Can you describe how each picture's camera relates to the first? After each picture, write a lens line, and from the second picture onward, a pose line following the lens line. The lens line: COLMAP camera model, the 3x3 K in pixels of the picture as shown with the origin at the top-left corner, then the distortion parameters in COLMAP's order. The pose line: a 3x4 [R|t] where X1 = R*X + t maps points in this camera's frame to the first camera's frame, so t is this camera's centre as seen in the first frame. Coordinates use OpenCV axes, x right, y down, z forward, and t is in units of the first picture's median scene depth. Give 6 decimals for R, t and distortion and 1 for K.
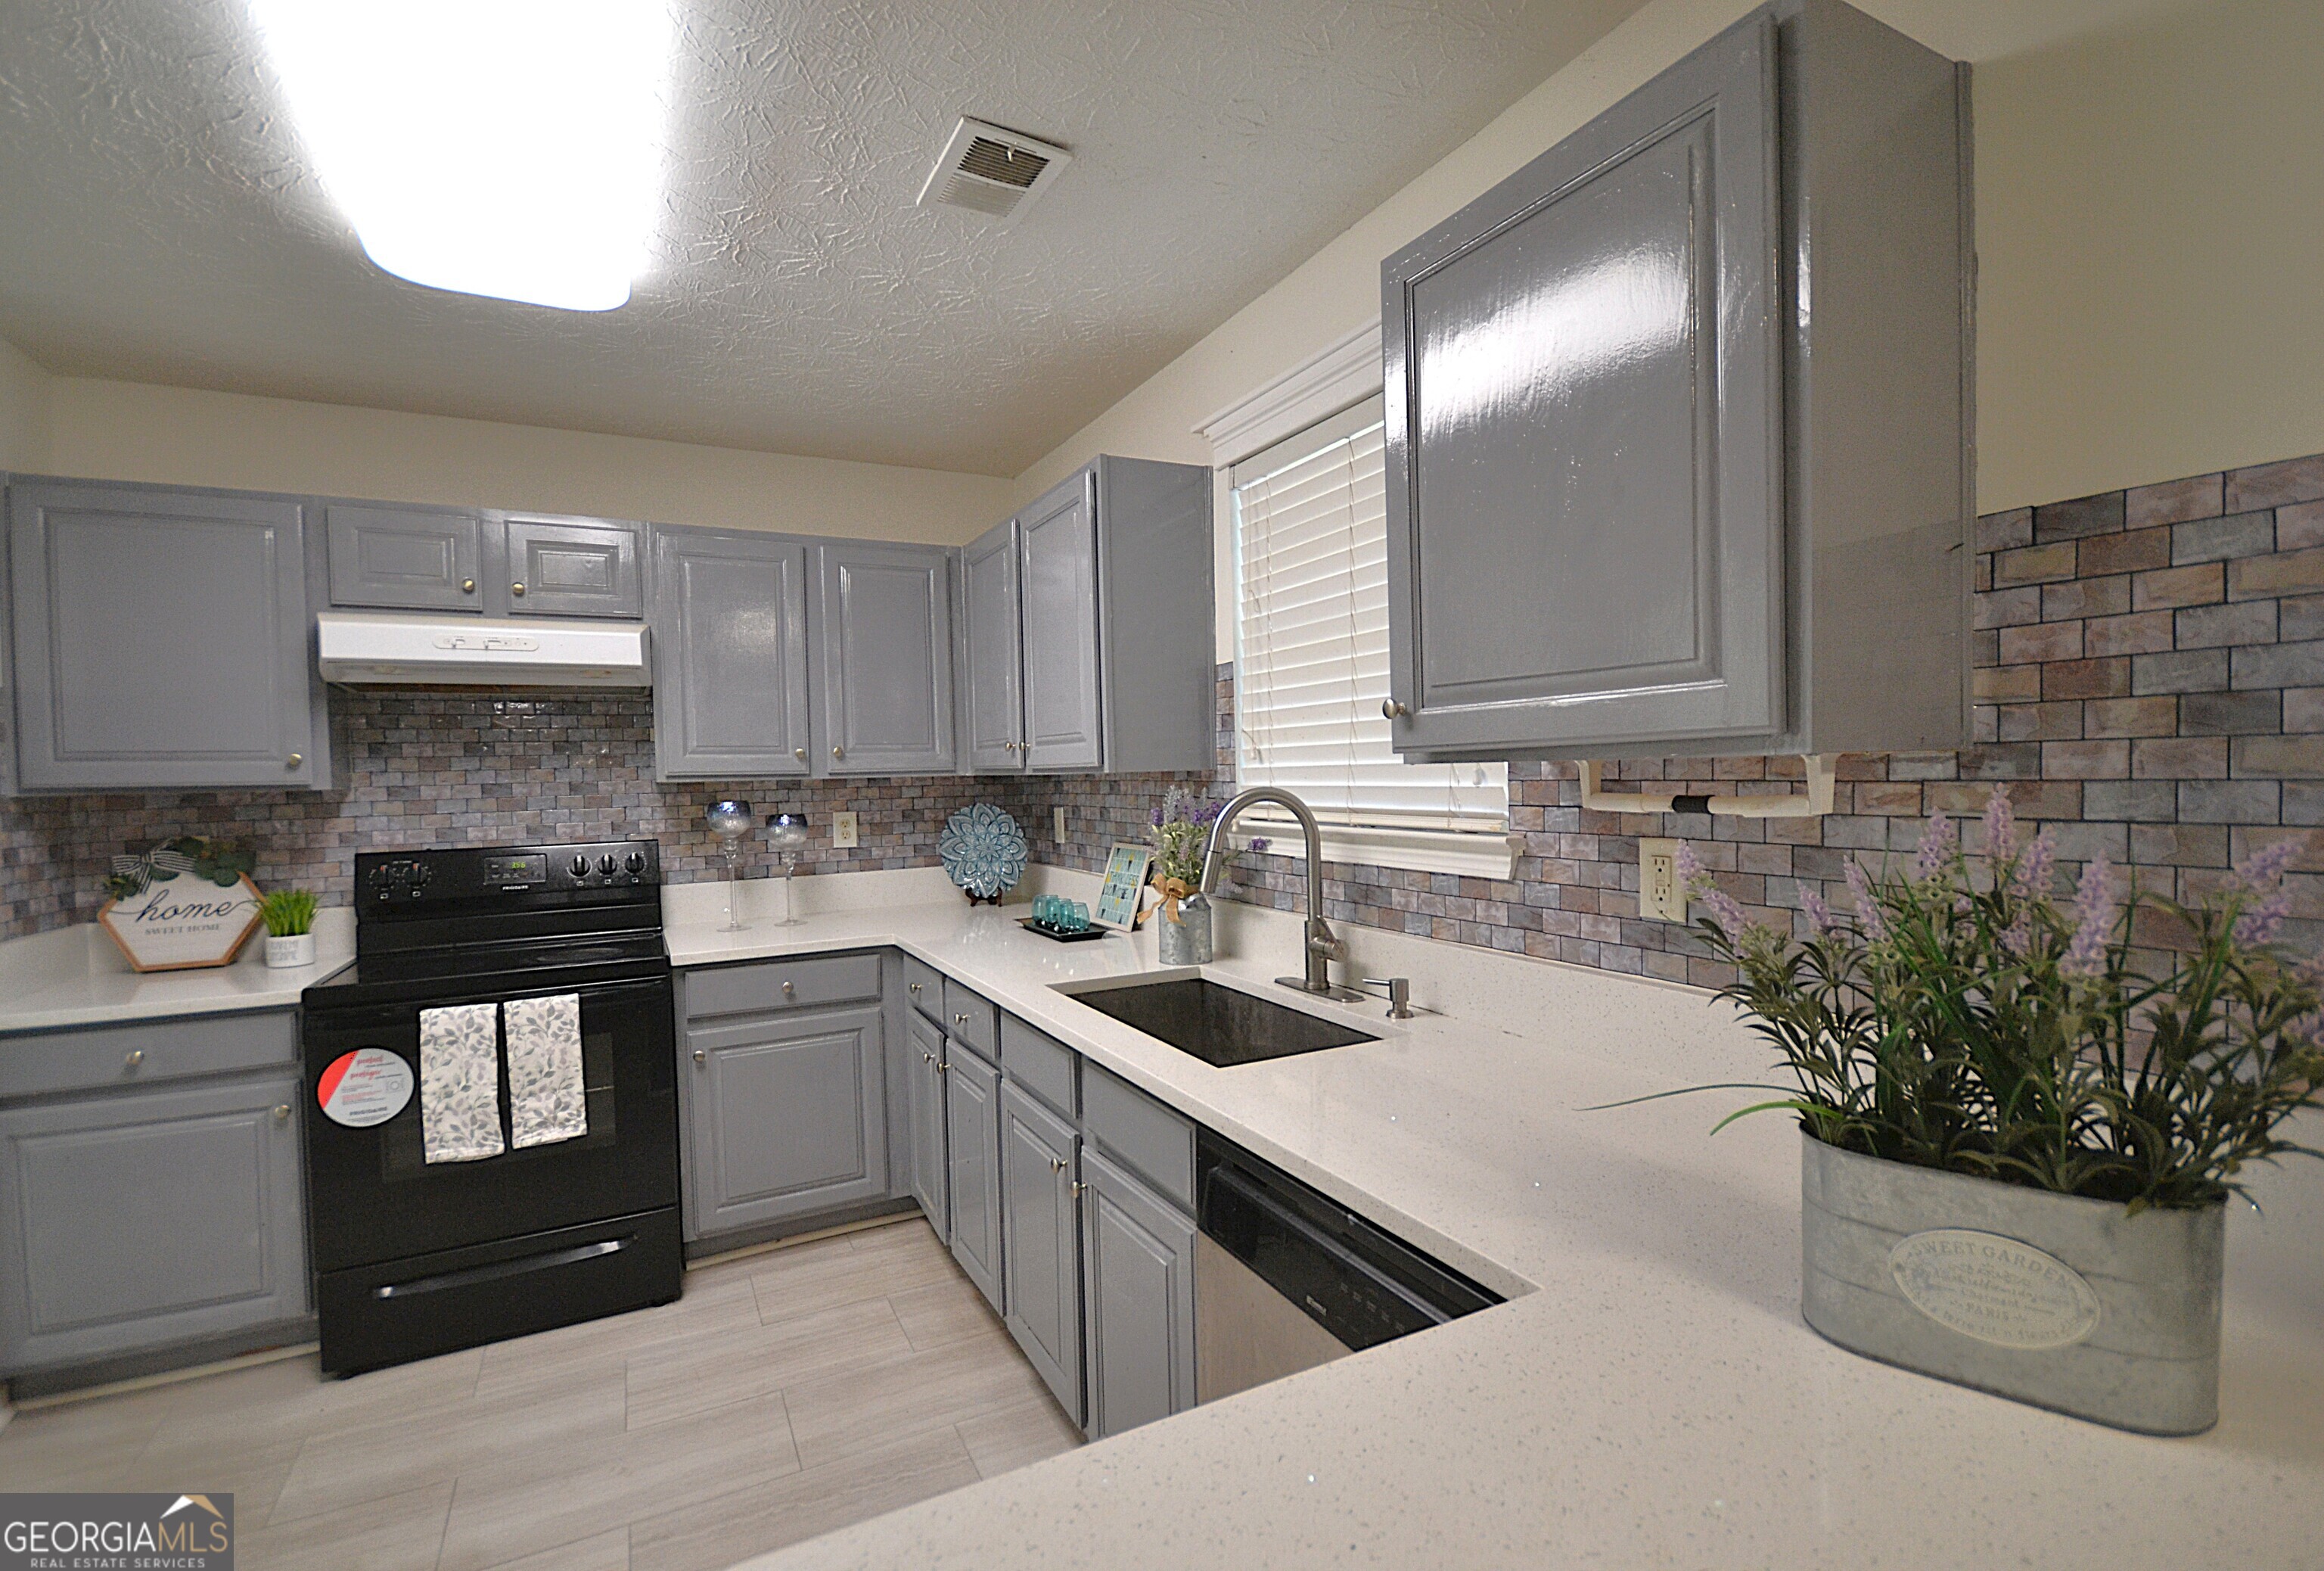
lens RADIAL K [[1051.9, 0, 1159.7], [0, 1051.9, 785.7], [0, 0, 1]] dist [-0.001551, -0.001188]
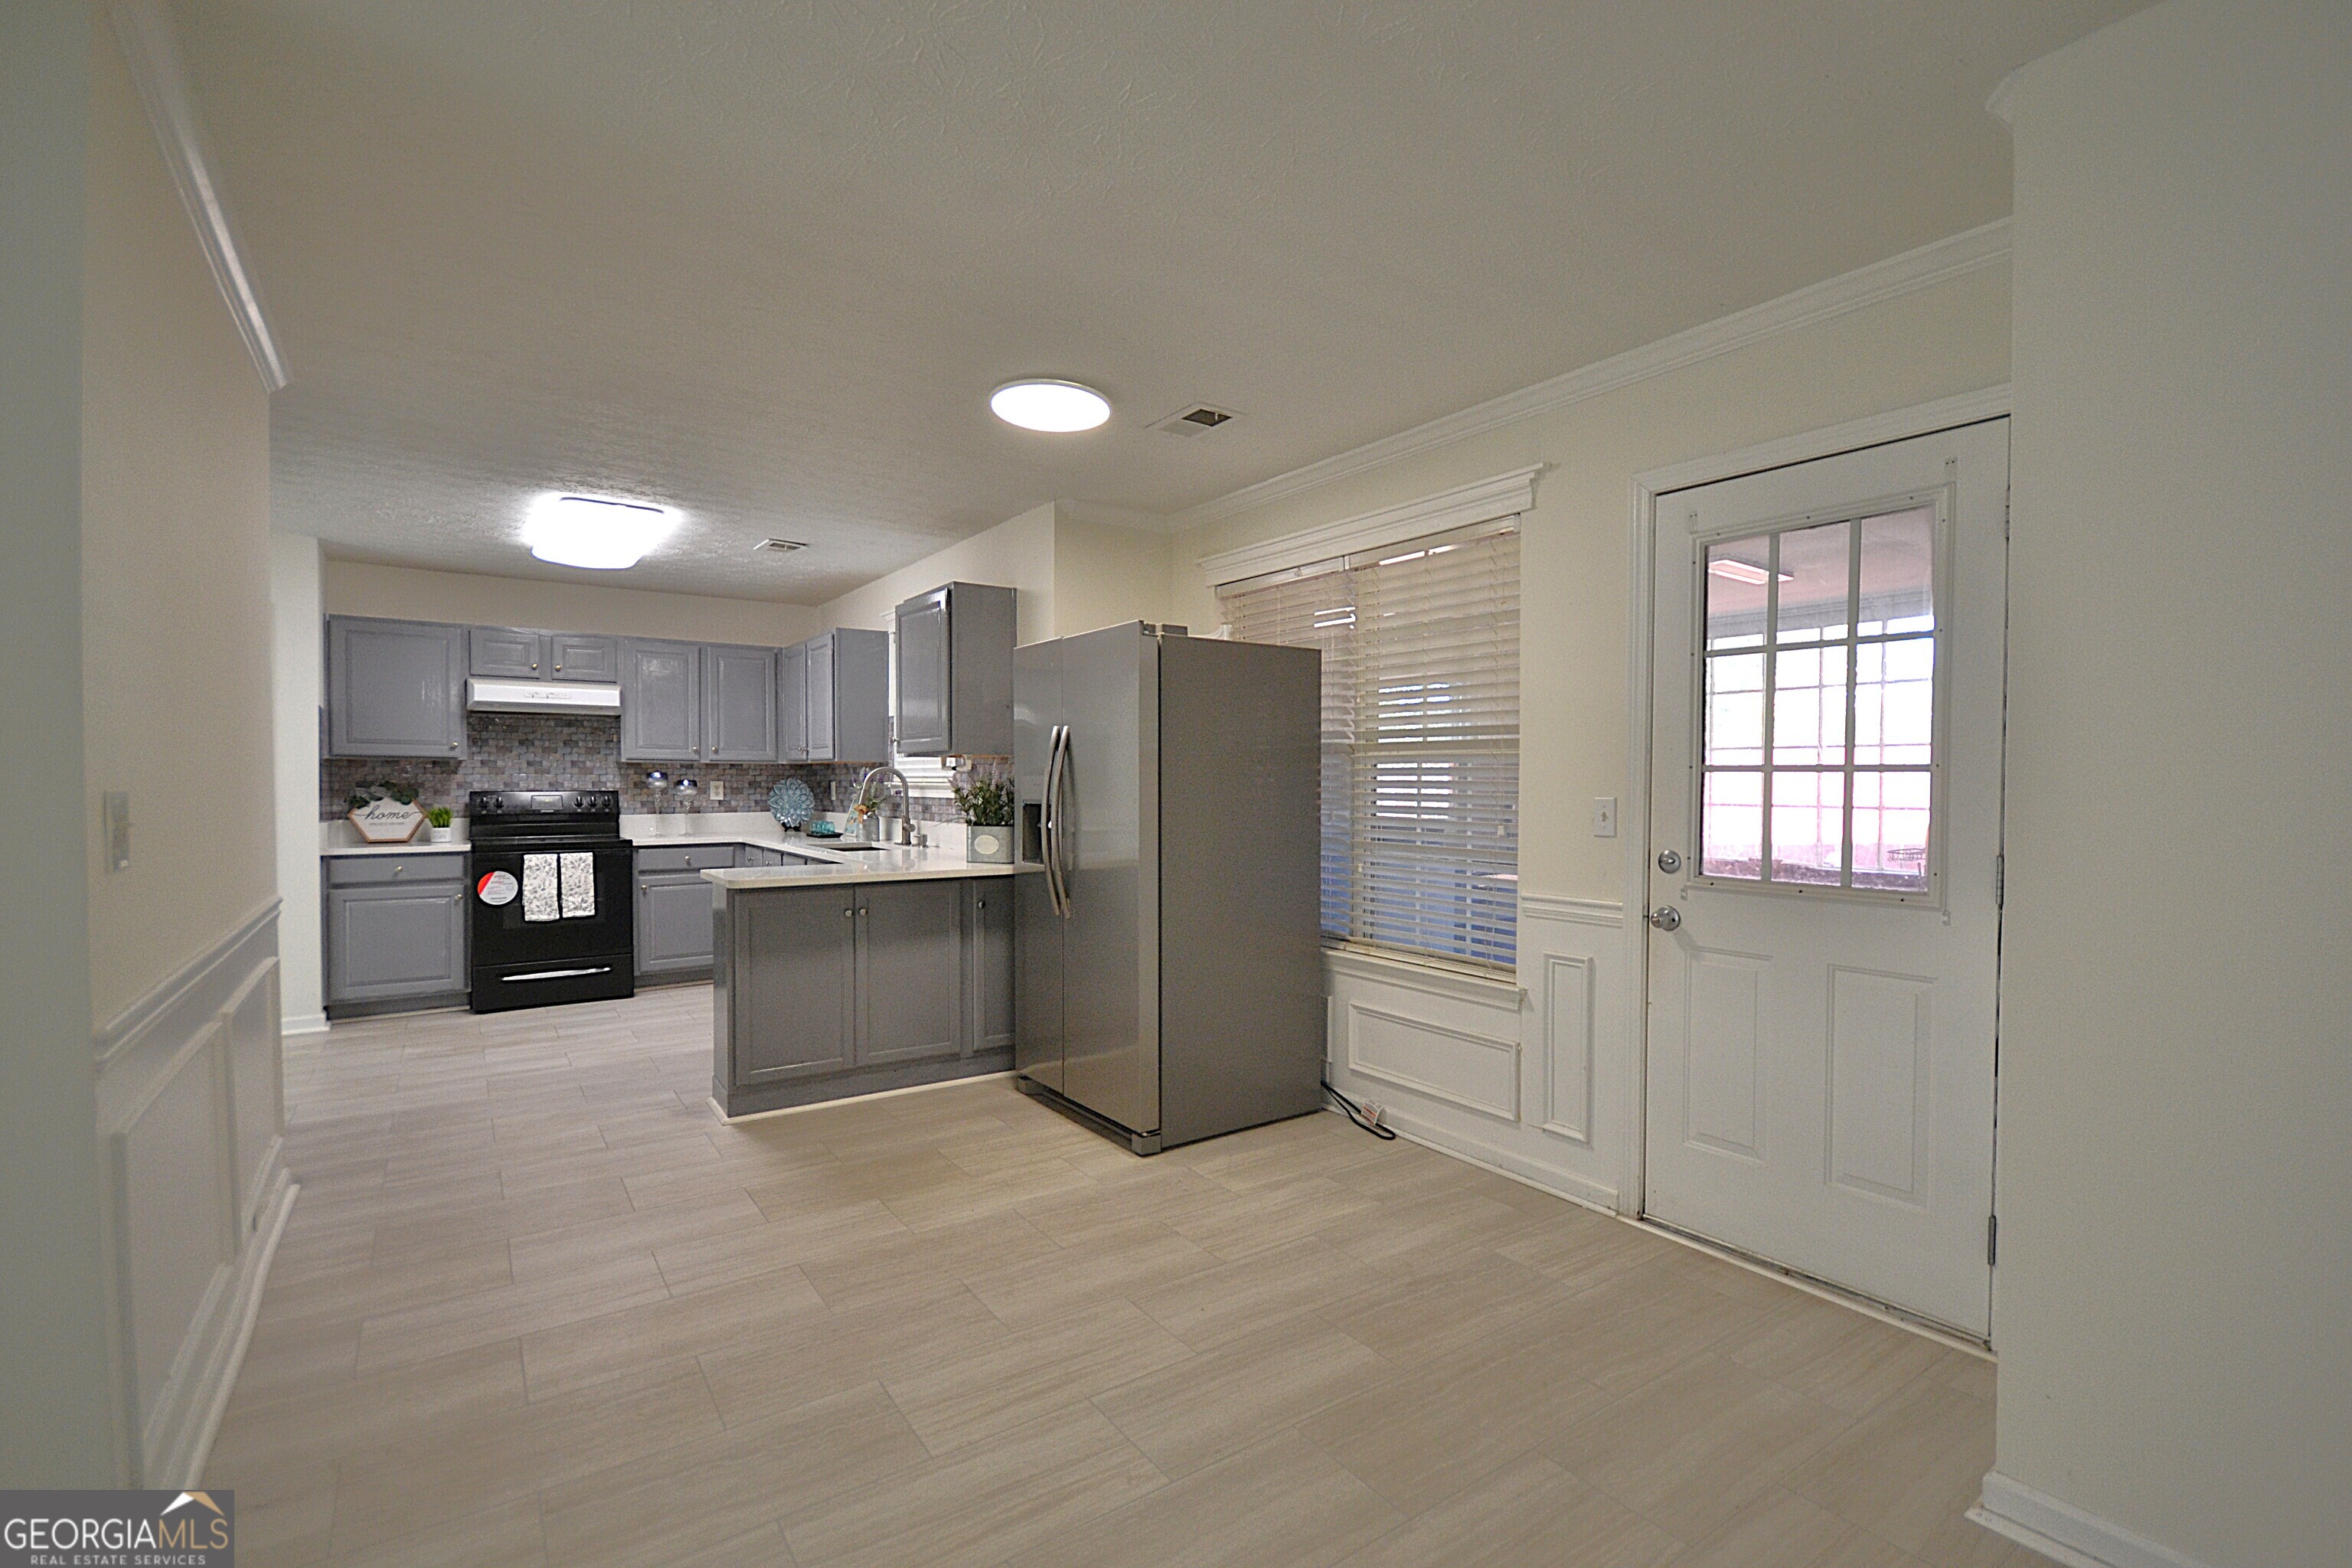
lens RADIAL K [[1057.4, 0, 1187.1], [0, 1057.4, 795.0], [0, 0, 1]] dist [0.004984, 0.000331]
pose [[0.990624, 0.023344, 0.134606, 0.379955], [-0.022663, 0.999721, -0.006584, 0.056564], [-0.134722, 0.003471, 0.990877, -1.344740]]
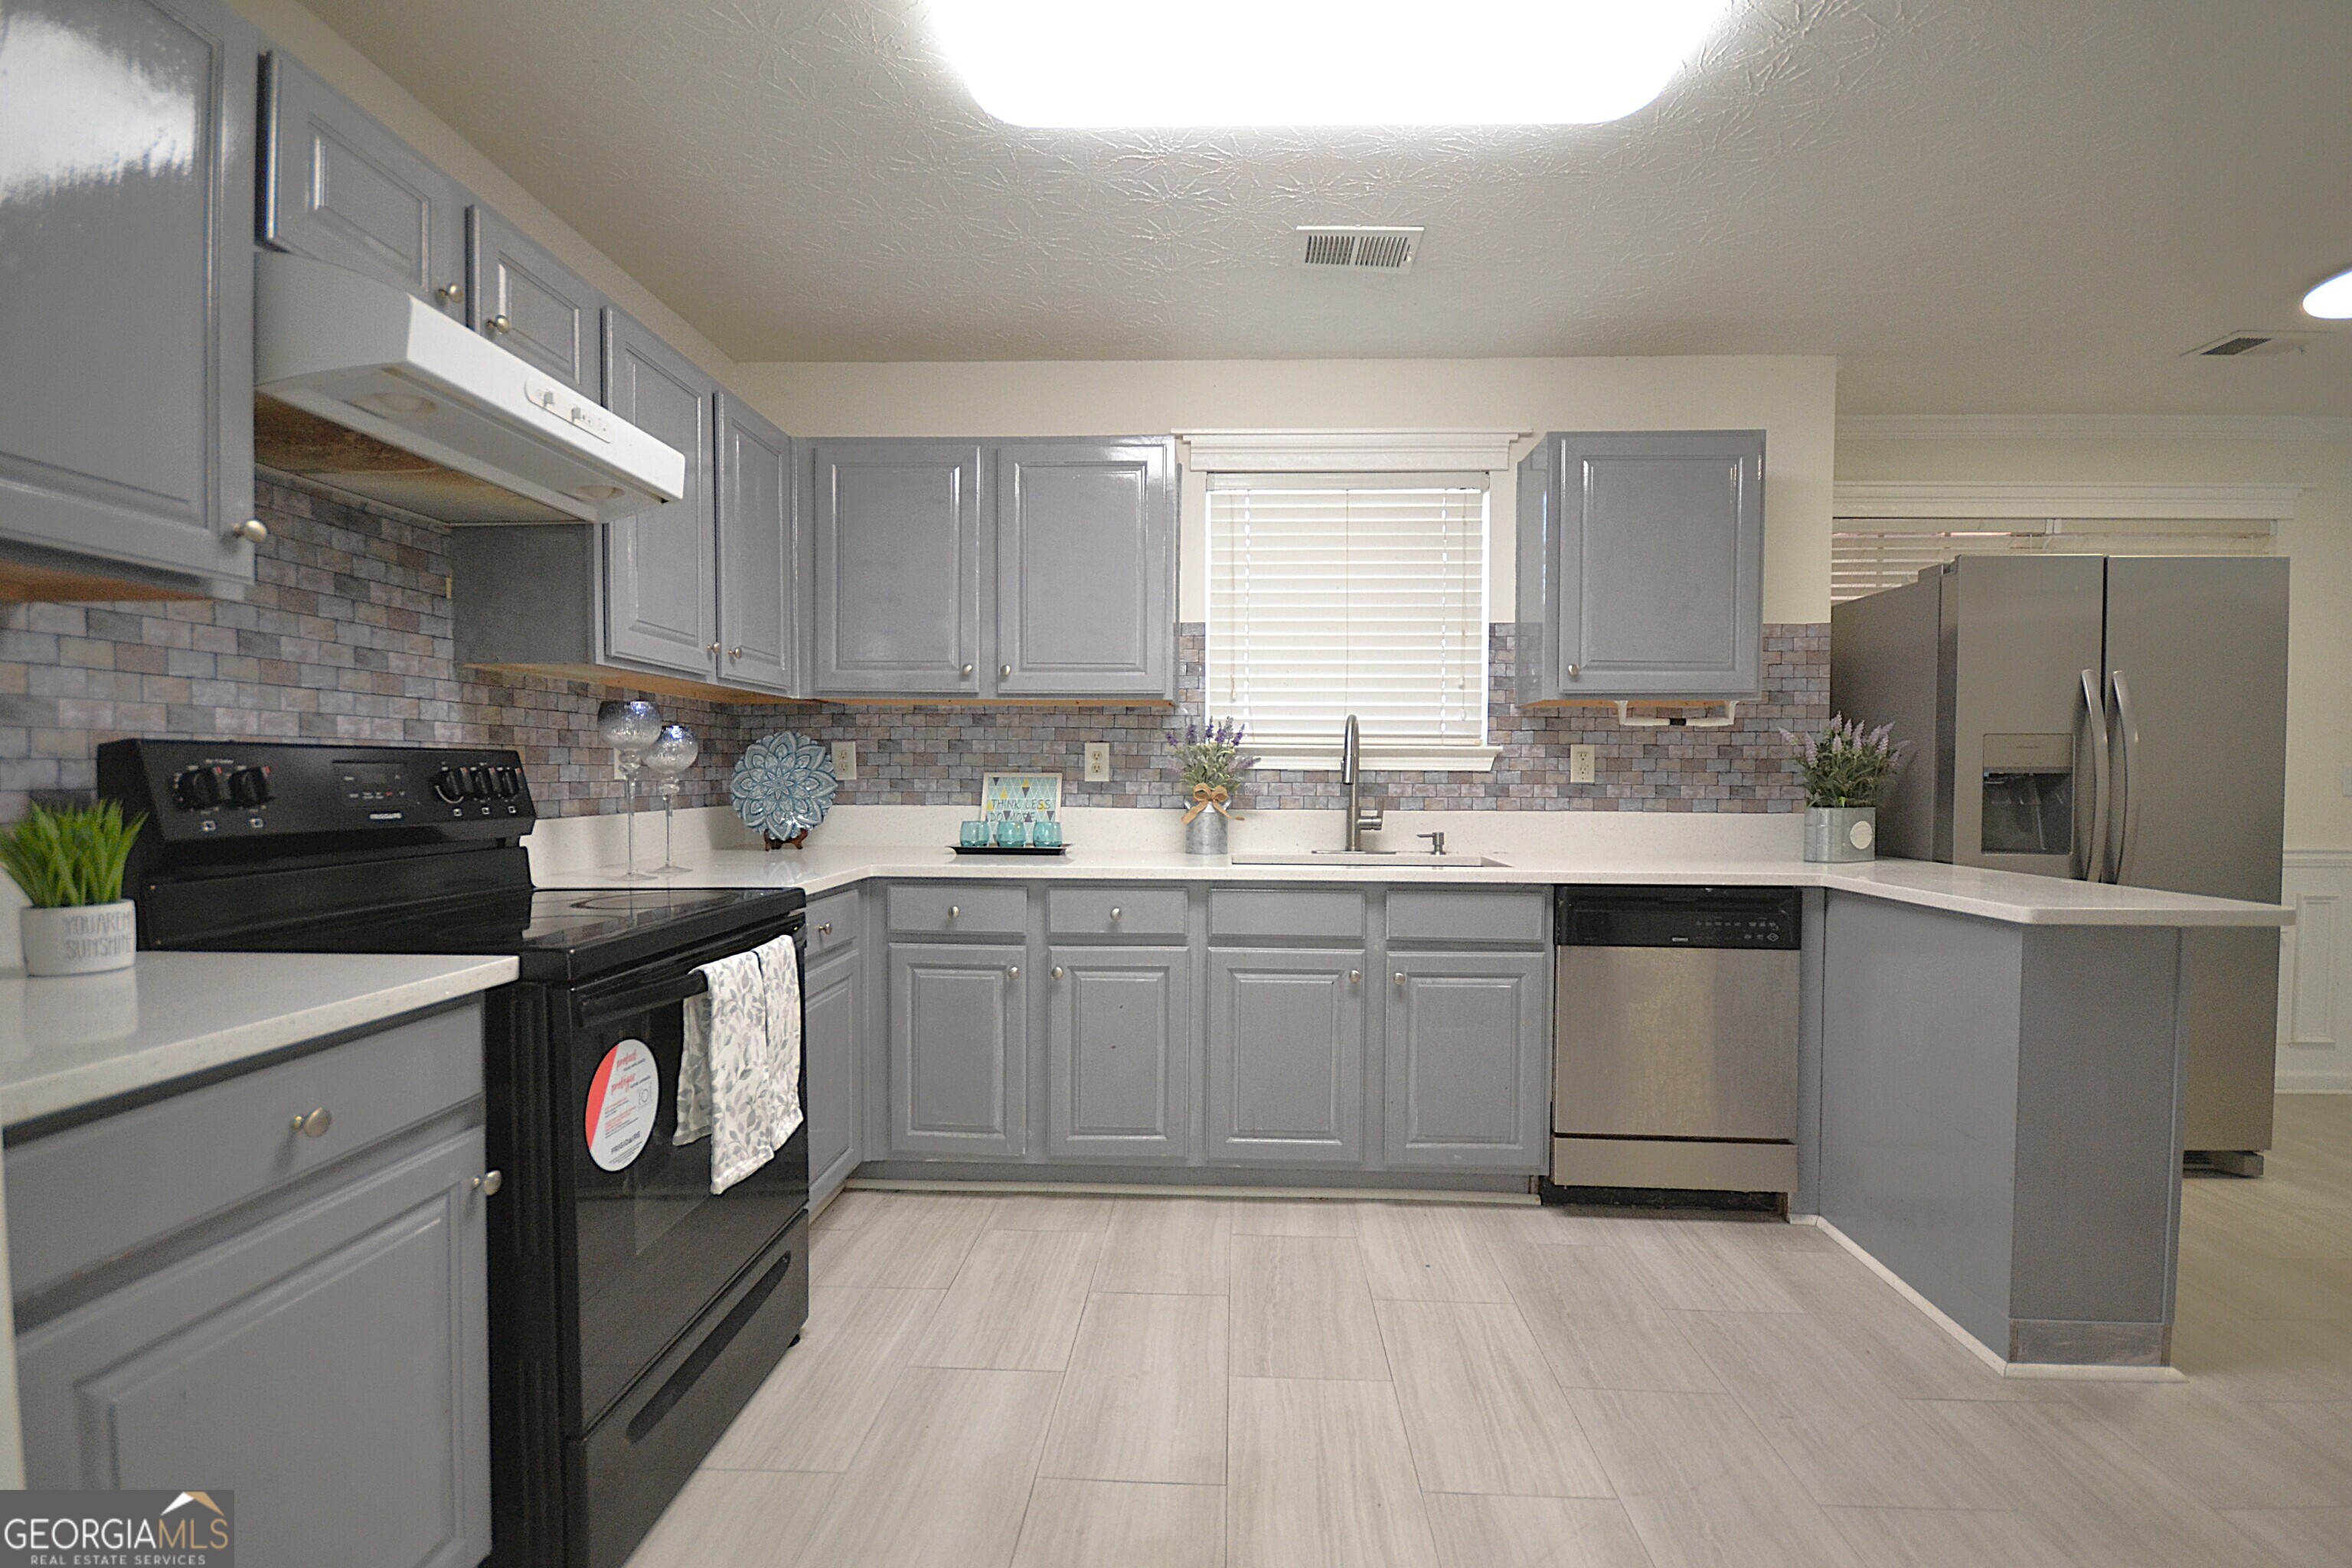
lens RADIAL K [[1057.4, 0, 1185.4], [0, 1057.4, 778.3], [0, 0, 1]] dist [0.004984, 0.000331]
pose [[0.492137, 0.022658, 0.870223, -1.006387], [-0.004630, 0.999715, -0.023411, 0.097390], [-0.870506, 0.007493, 0.492102, 0.362082]]
